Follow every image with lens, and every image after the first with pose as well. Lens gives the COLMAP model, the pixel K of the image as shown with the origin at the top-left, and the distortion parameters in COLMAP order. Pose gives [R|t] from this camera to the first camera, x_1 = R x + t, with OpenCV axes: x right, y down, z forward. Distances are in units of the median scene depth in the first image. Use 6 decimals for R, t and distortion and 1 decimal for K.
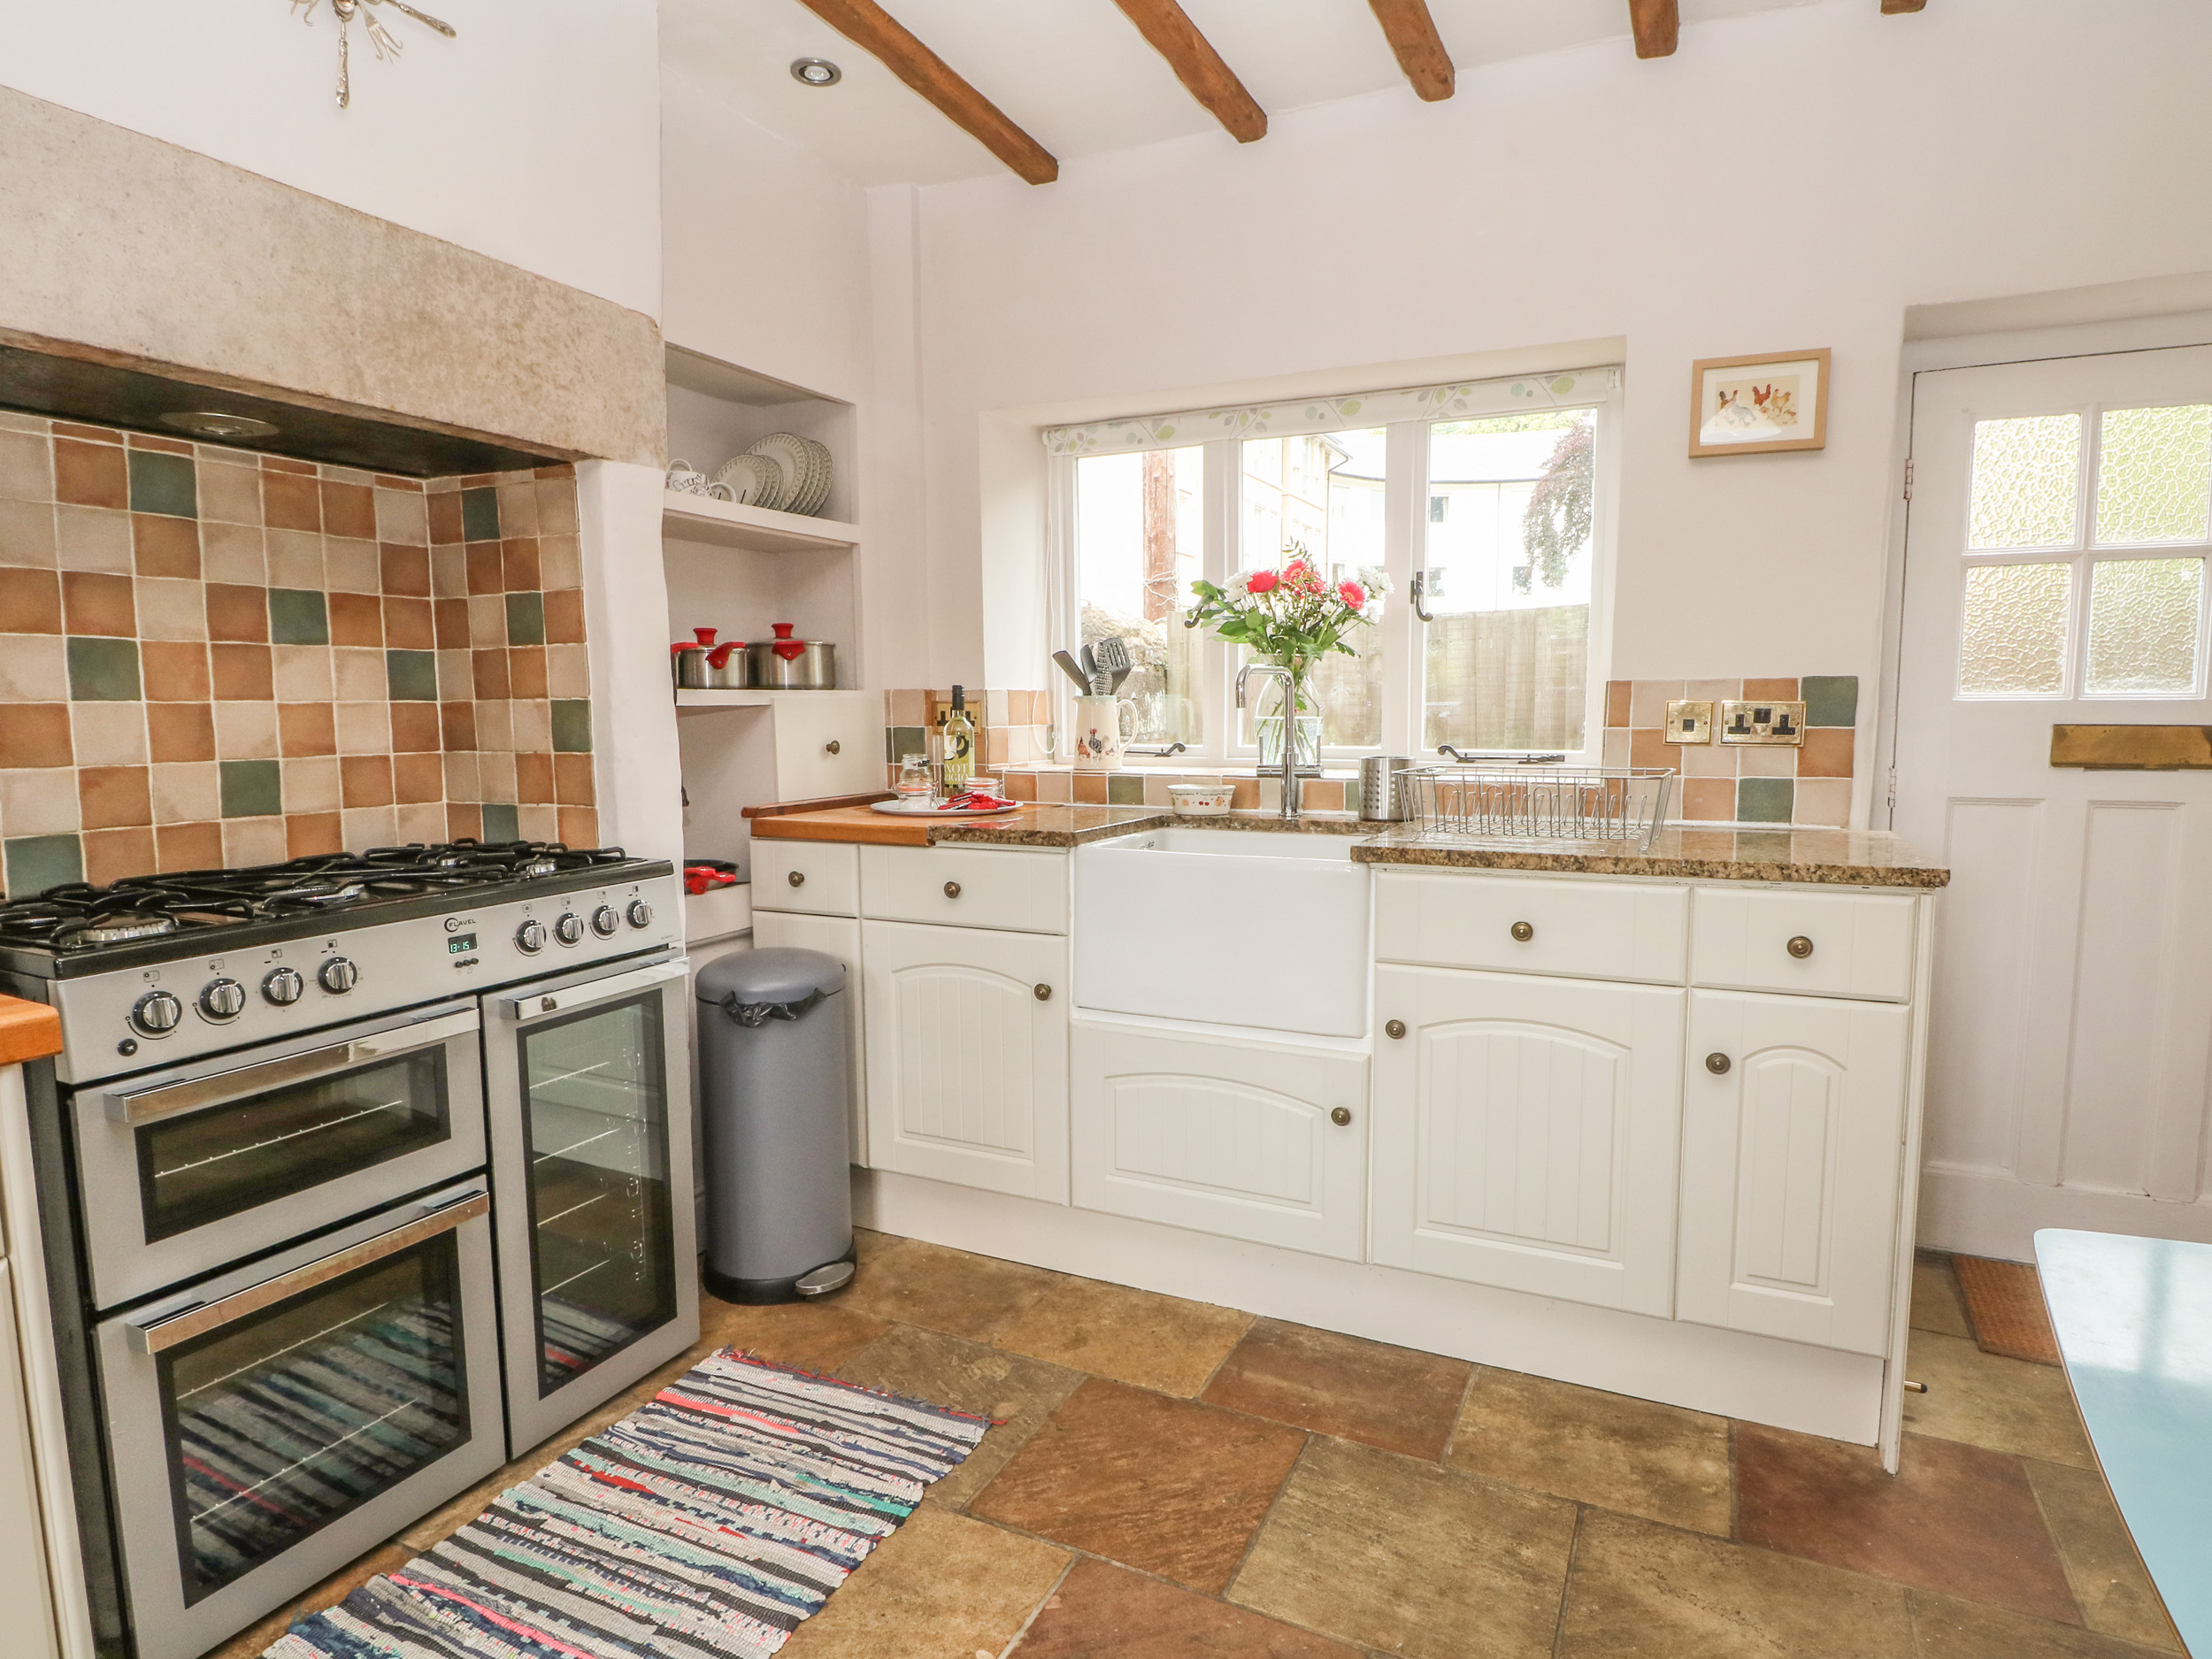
lens RADIAL K [[1225.1, 0, 1109.8], [0, 1225.1, 832.4], [0, 0, 1]] dist [-0.005366, -0.010834]
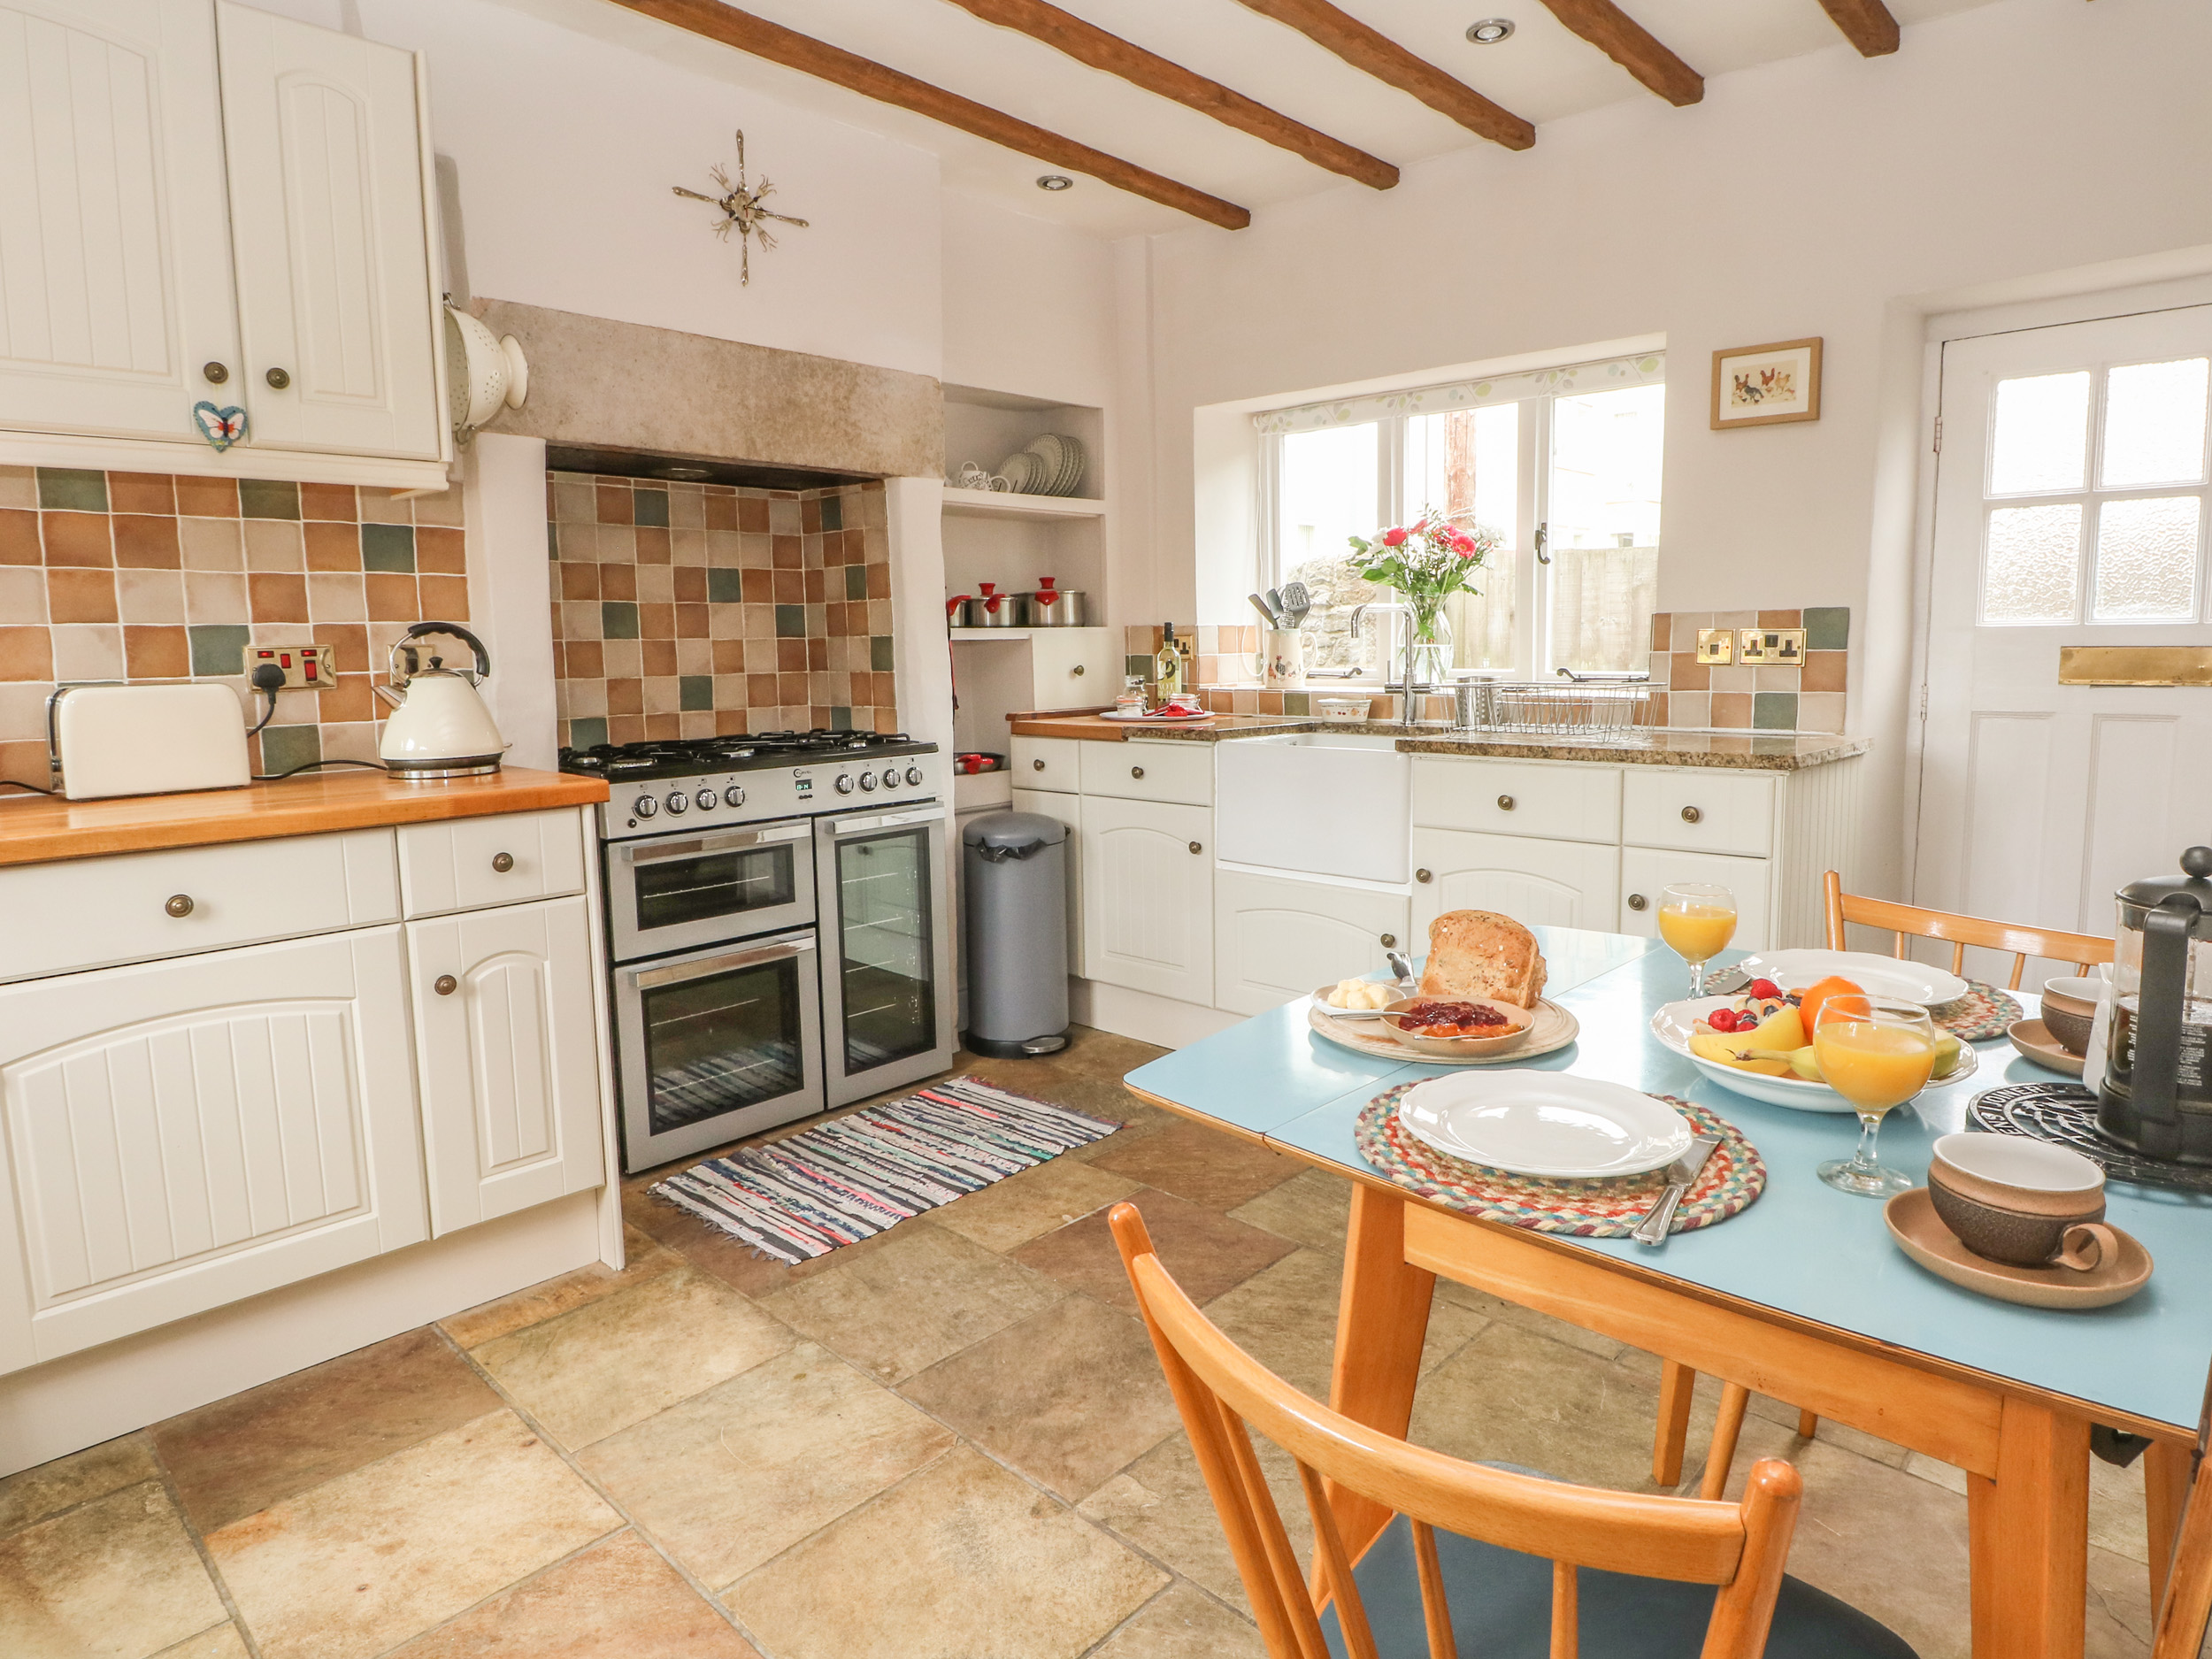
lens RADIAL K [[1282.3, 0, 1135.2], [0, 1282.3, 790.4], [0, 0, 1]] dist [-0.007313, -0.002319]
pose [[0.956730, 0.026069, -0.289808, 0.330763], [-0.021528, 0.999591, 0.018847, 0.046057], [0.290181, -0.011792, 0.956899, -0.435427]]
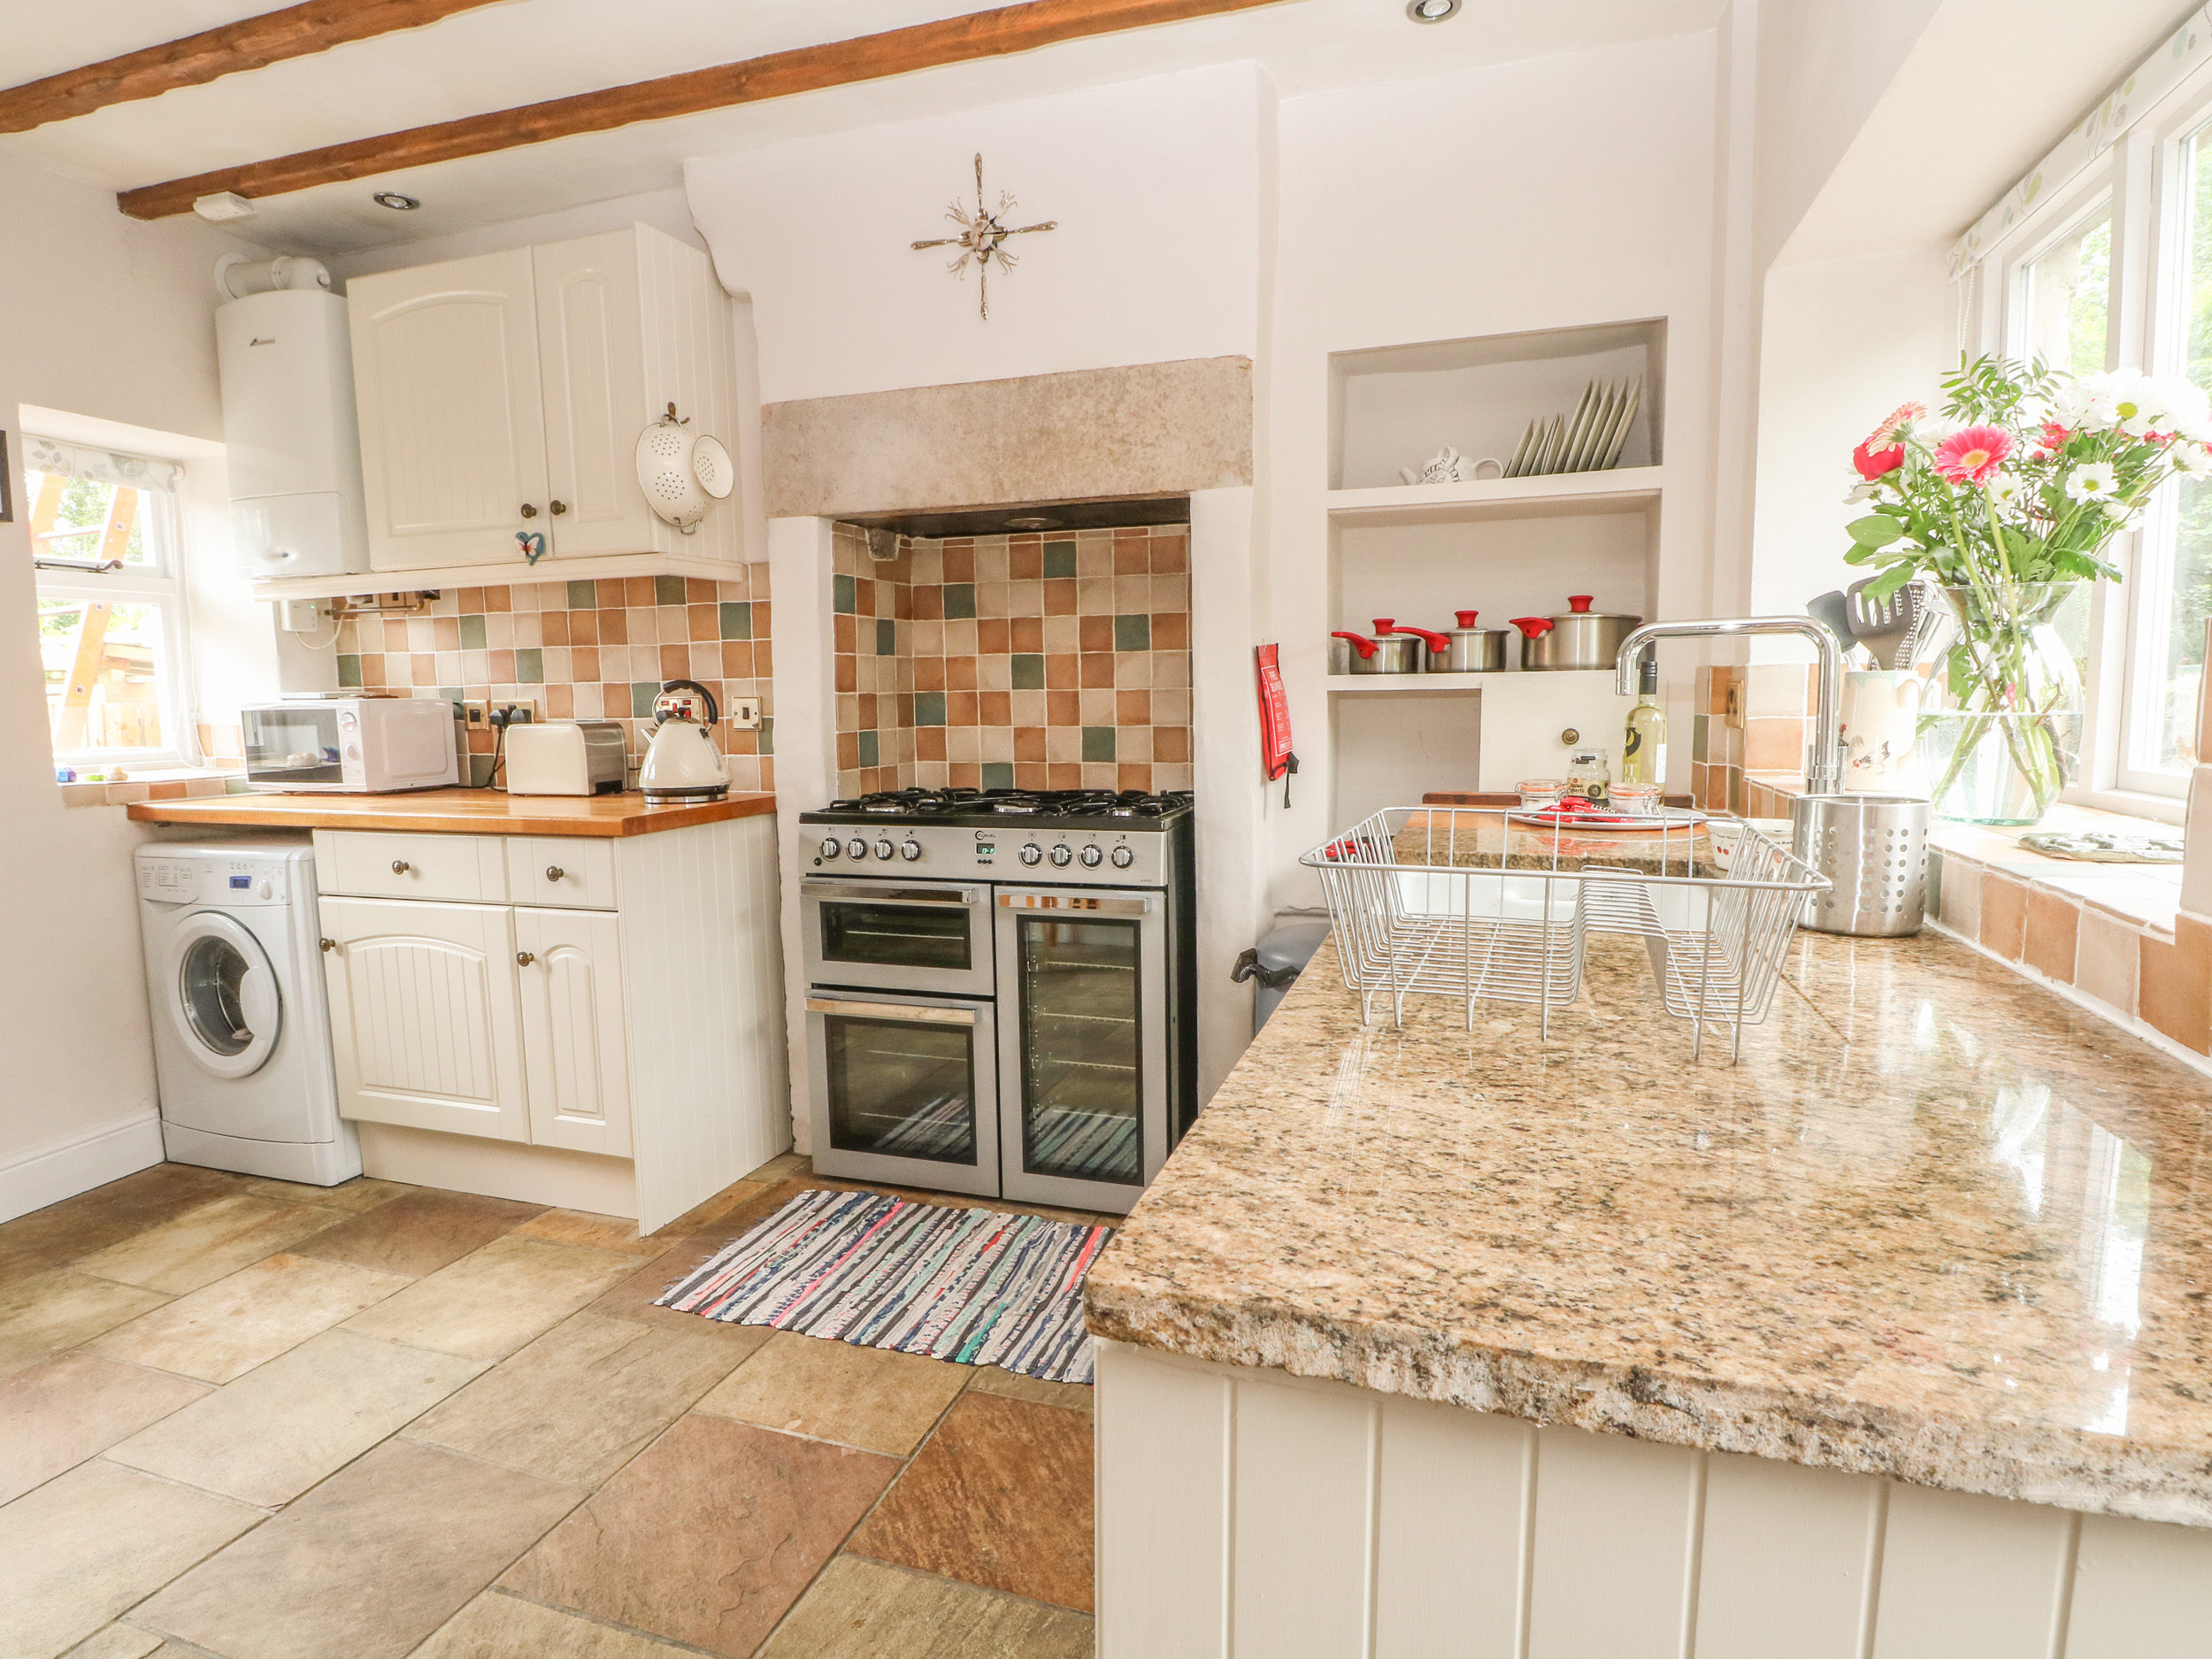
lens RADIAL K [[1166.8, 0, 1113.7], [0, 1166.8, 830.2], [0, 0, 1]] dist [-0.002419, -0.011750]
pose [[0.131902, 0.118661, -0.984135, 0.772234], [-0.091633, 0.990018, 0.107089, -0.086120], [0.987018, 0.076054, 0.141459, 0.782775]]
